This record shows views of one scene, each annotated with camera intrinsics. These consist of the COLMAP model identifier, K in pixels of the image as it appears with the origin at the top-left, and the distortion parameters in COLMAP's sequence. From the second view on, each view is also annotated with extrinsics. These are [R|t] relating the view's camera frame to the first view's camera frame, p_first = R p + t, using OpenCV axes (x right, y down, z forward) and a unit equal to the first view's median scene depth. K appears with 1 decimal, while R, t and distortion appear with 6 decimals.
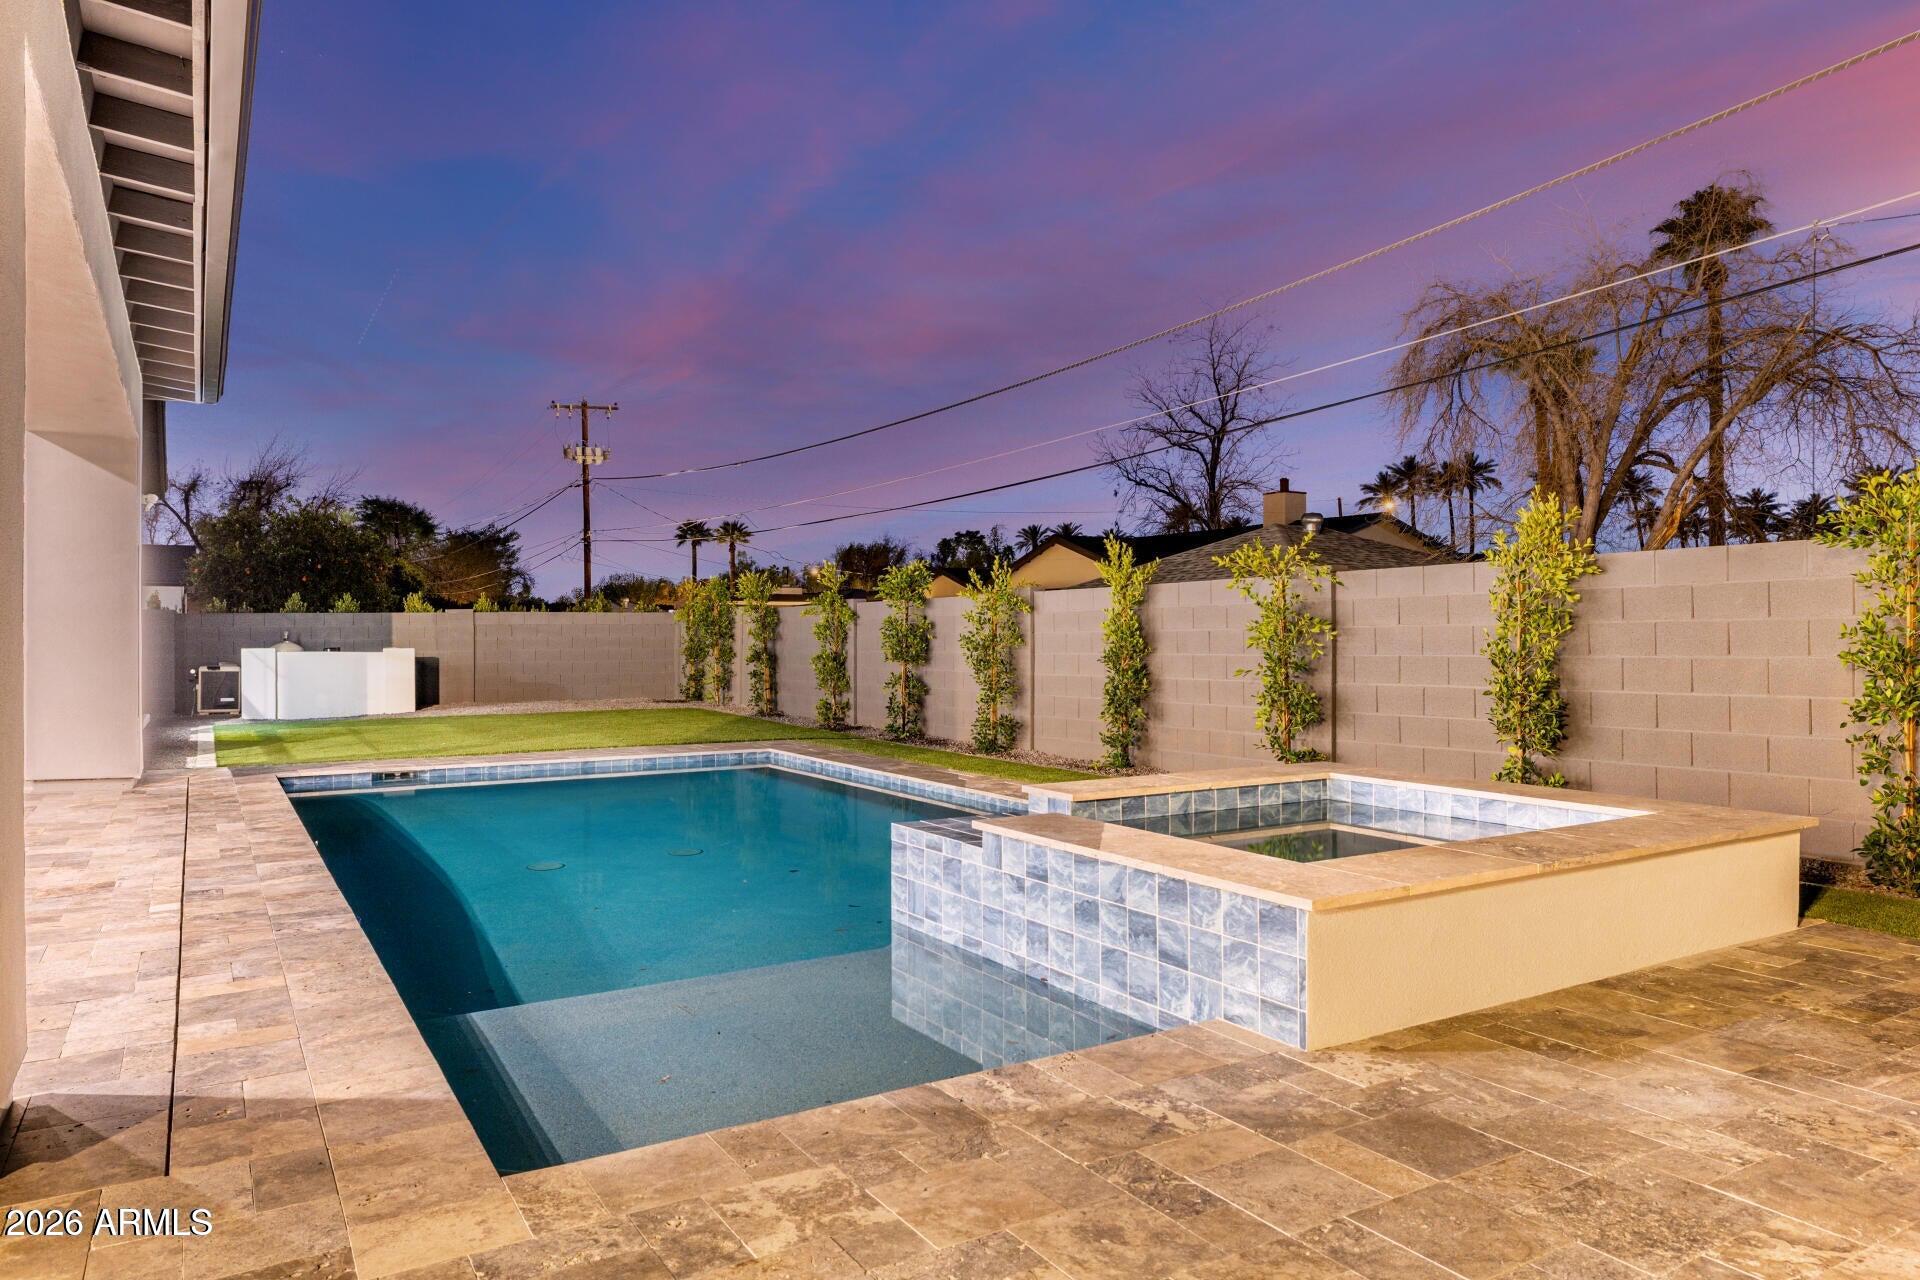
lens RADIAL K [[1242.2, 0, 961.4], [0, 1242.2, 642.9], [0, 0, 1]] dist [0.001723, 0.001628]
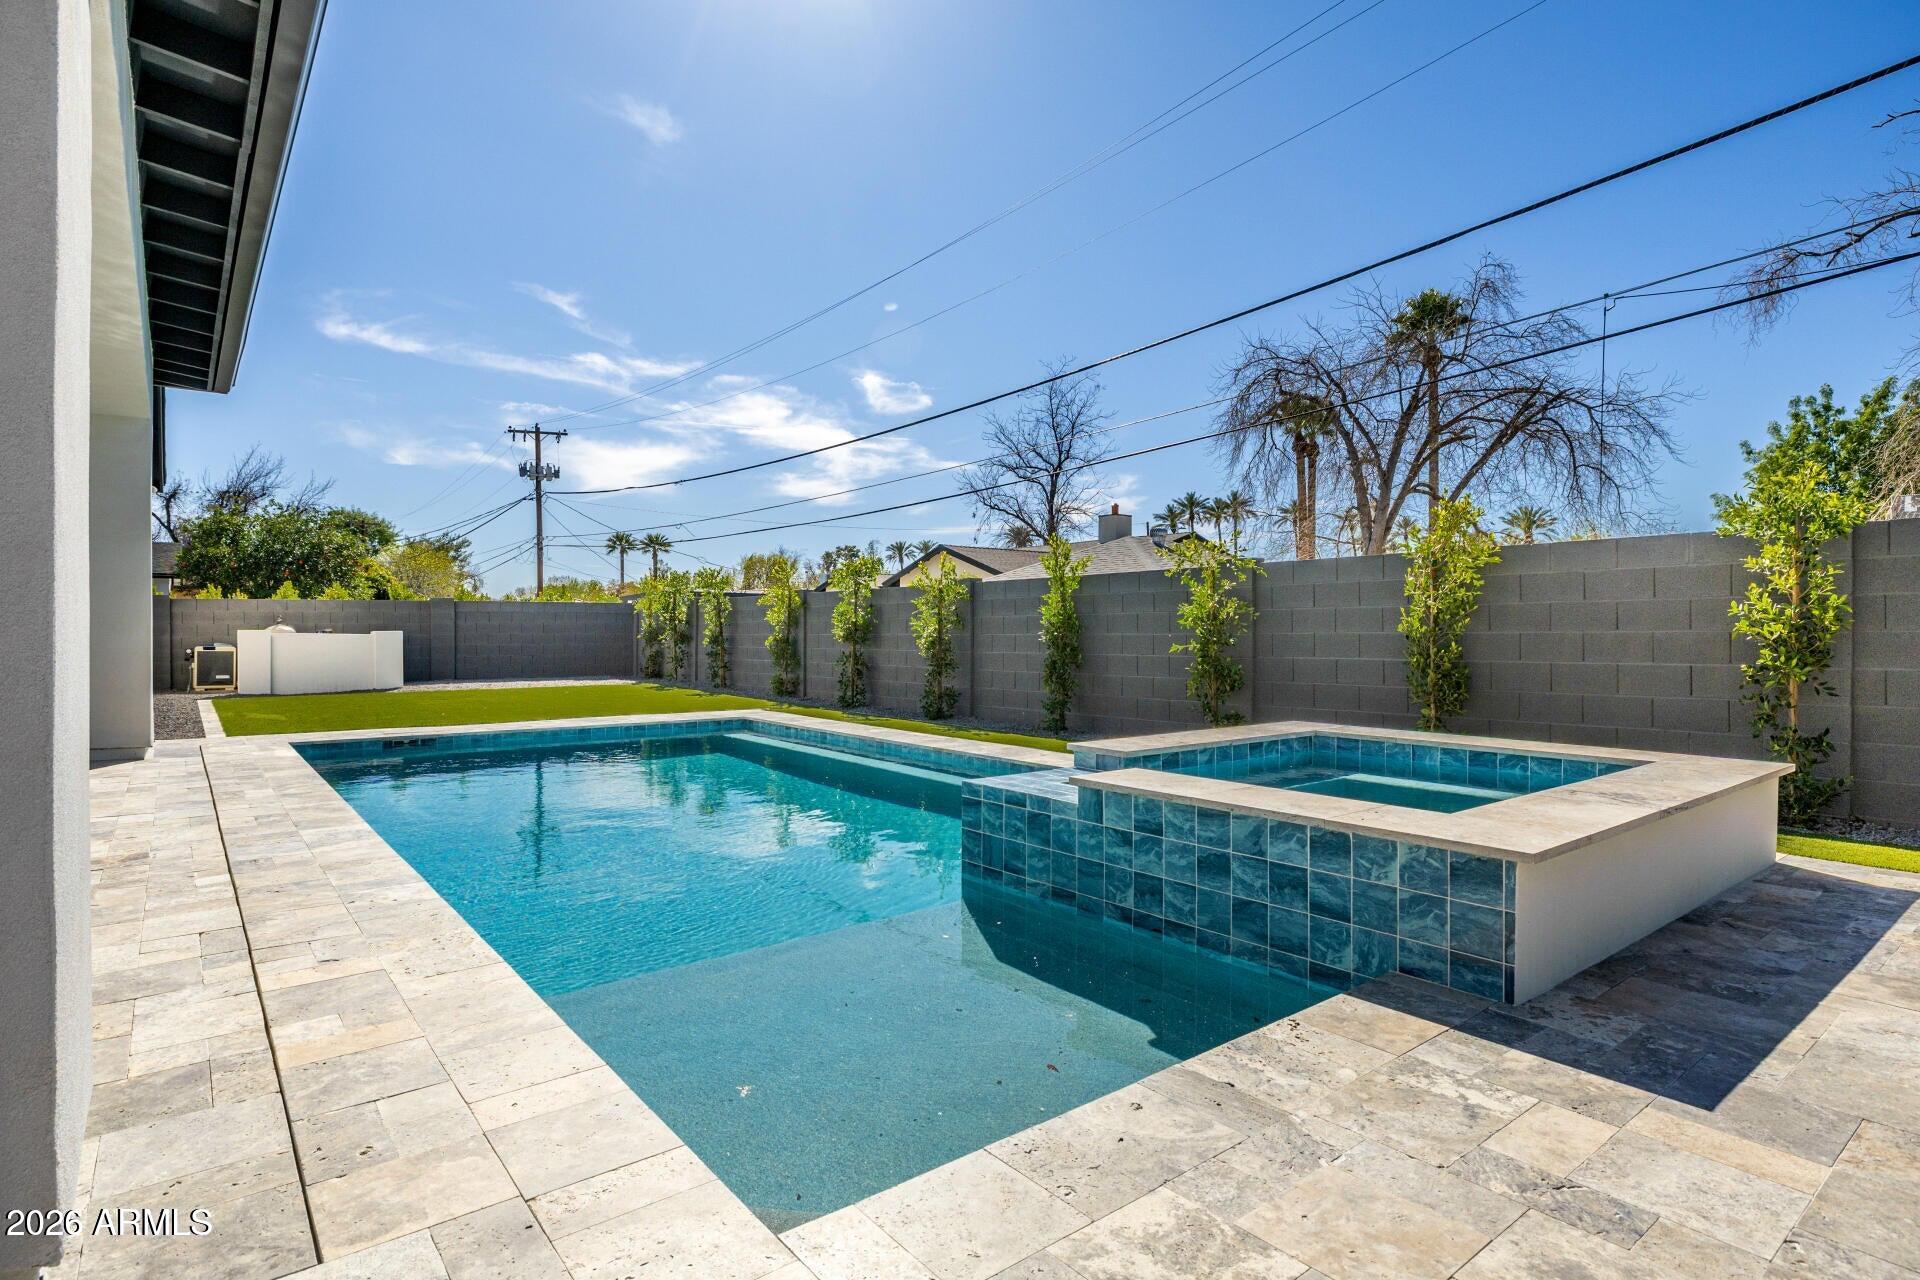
lens RADIAL K [[983.7, 0, 959.3], [0, 983.7, 638.0], [0, 0, 1]] dist [-0.001169, 0.001230]
pose [[0.992351, 0.003650, 0.123394, -0.116302], [-0.003871, 0.999991, 0.001553, 0.017130], [-0.123388, -0.002019, 0.992356, 0.128043]]
